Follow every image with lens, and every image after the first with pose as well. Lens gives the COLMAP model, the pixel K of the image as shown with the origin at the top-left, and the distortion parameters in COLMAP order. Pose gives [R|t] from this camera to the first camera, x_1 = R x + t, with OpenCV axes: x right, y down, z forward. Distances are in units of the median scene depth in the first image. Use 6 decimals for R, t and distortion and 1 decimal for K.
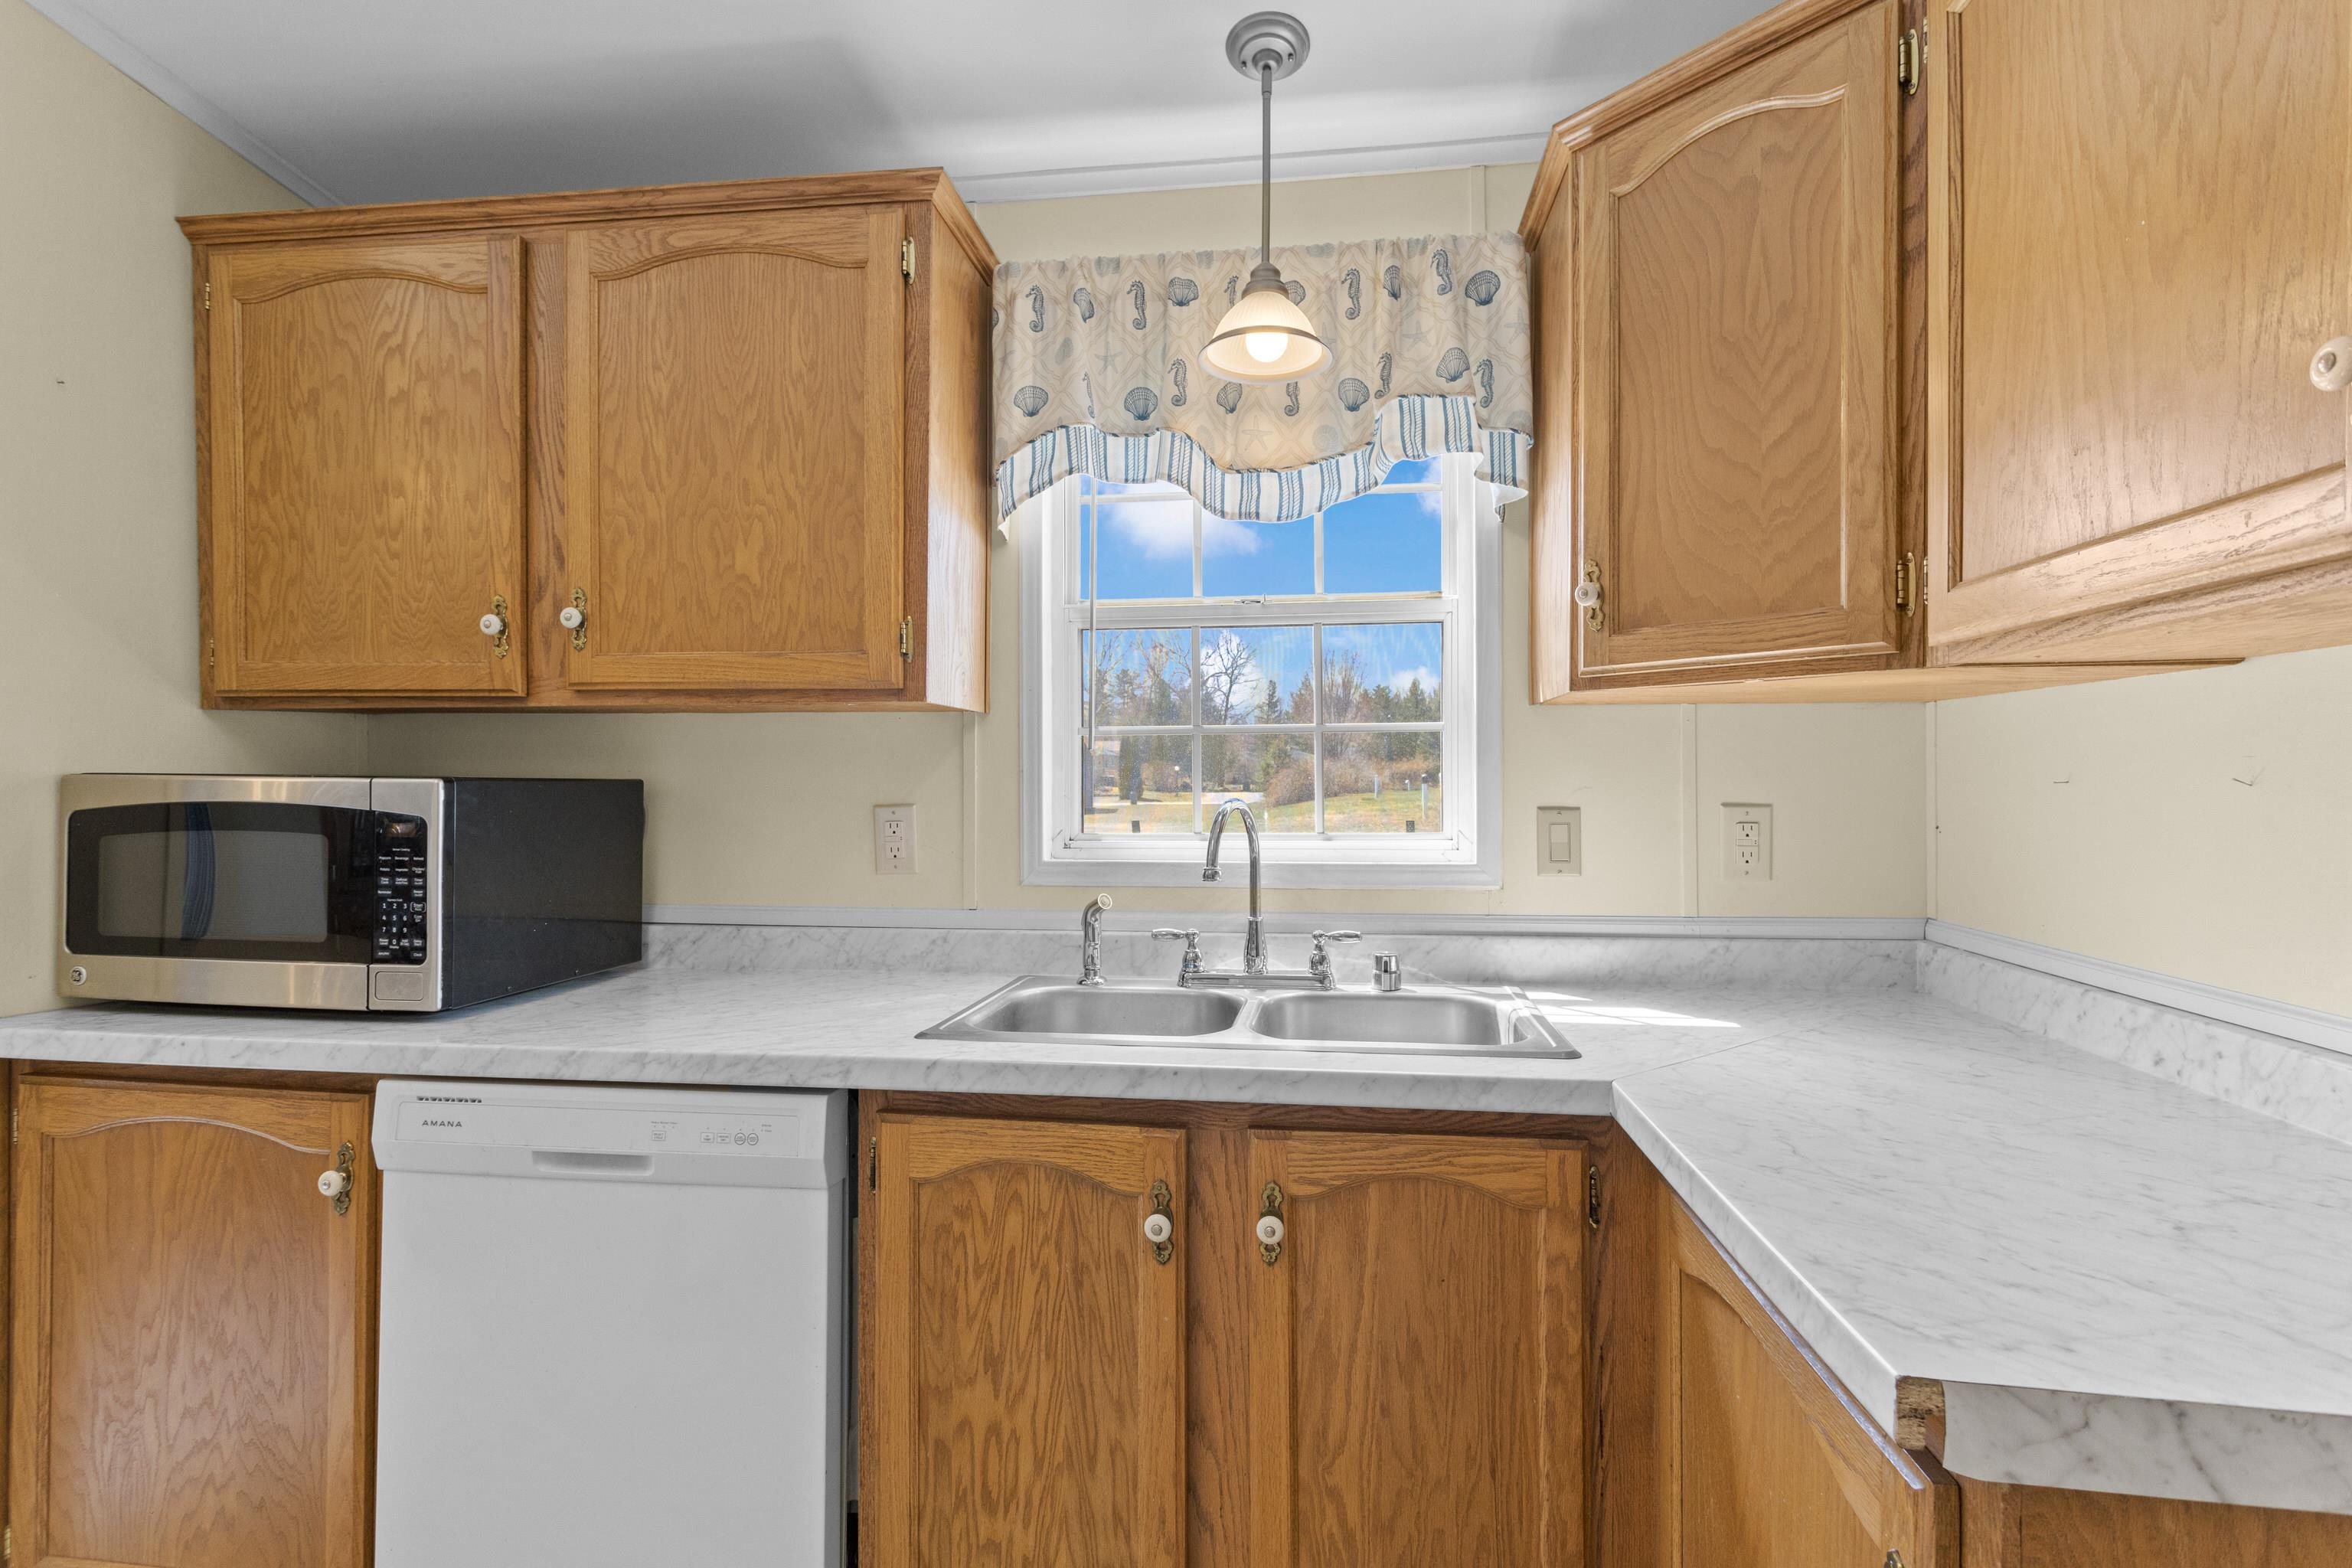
lens RADIAL K [[1111.4, 0, 1185.8], [0, 1111.4, 781.8], [0, 0, 1]] dist [0.000080, 0.000766]
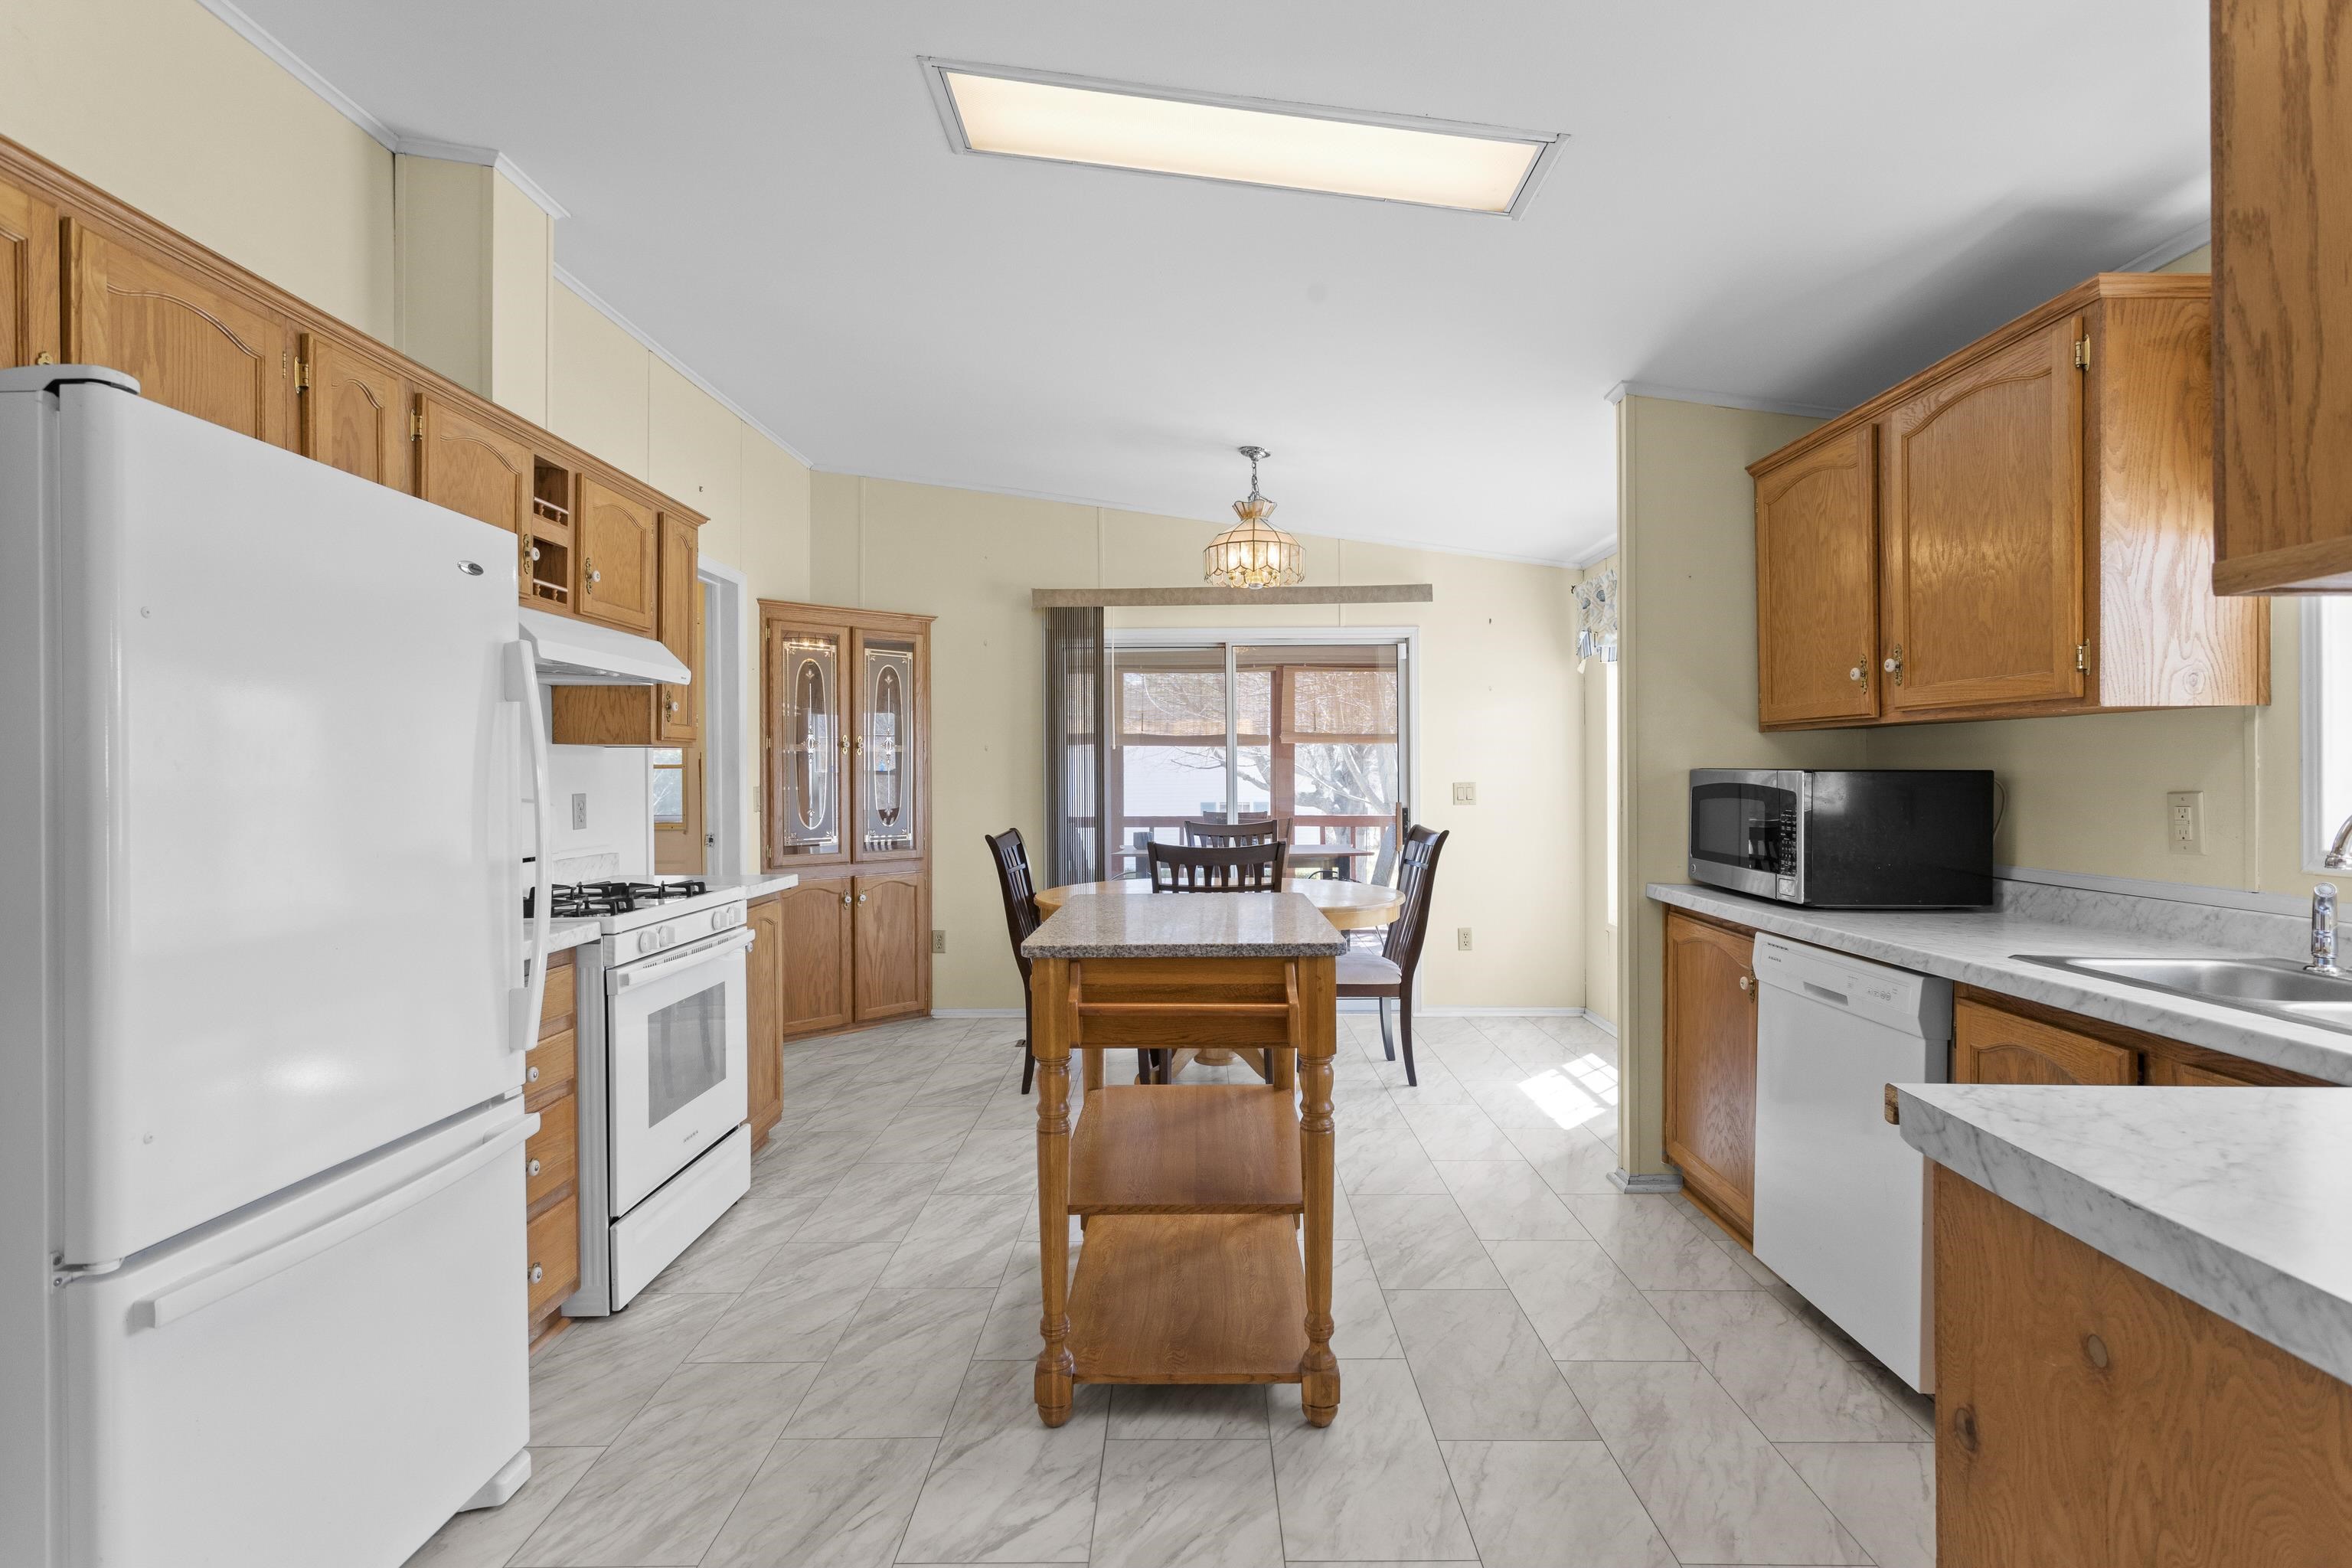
lens RADIAL K [[1112.7, 0, 1187.5], [0, 1112.7, 768.9], [0, 0, 1]] dist [0.000856, 0.001282]
pose [[0.119024, -0.005406, -0.992877, 0.860804], [0.001180, 0.999985, -0.005303, 0.002712], [0.992891, -0.000540, 0.119029, -0.147618]]
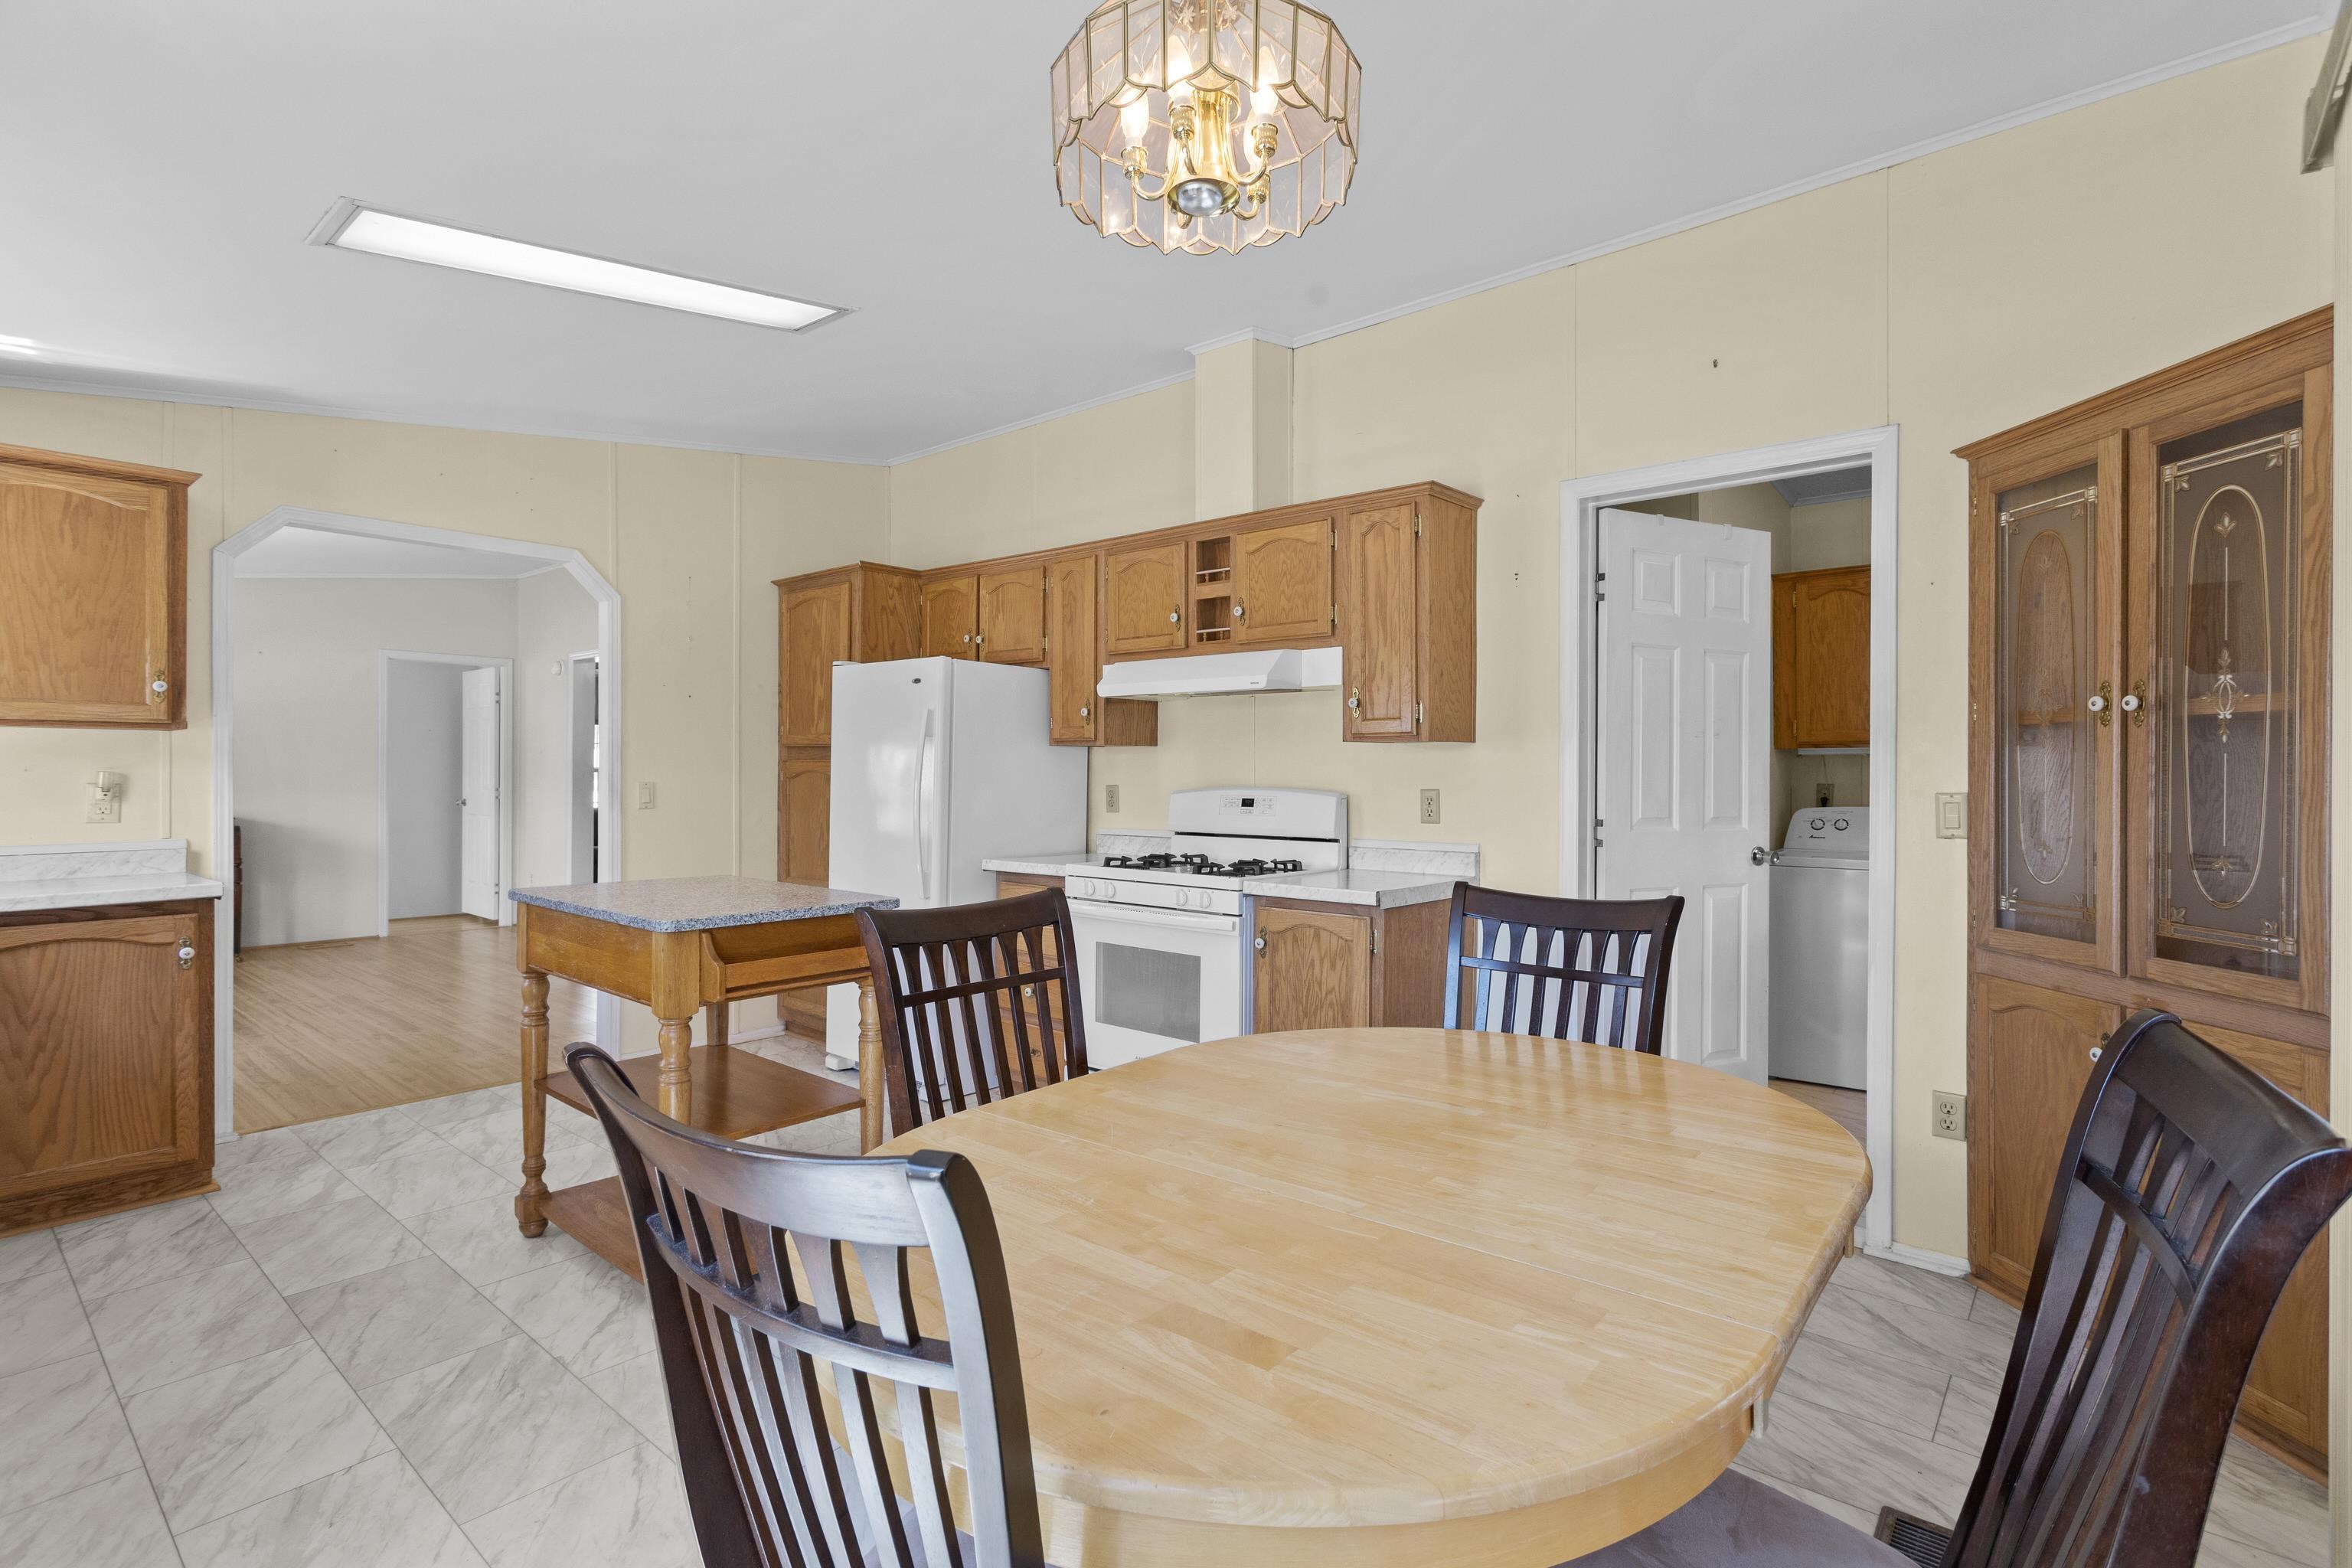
lens RADIAL K [[1109.7, 0, 1186.4], [0, 1109.7, 766.7], [0, 0, 1]] dist [-0.001729, 0.001361]
pose [[-0.838017, 0.001065, 0.545644, -2.183760], [0.000370, 0.999999, -0.001384, -0.003550], [-0.545645, -0.000958, -0.838016, 1.051477]]
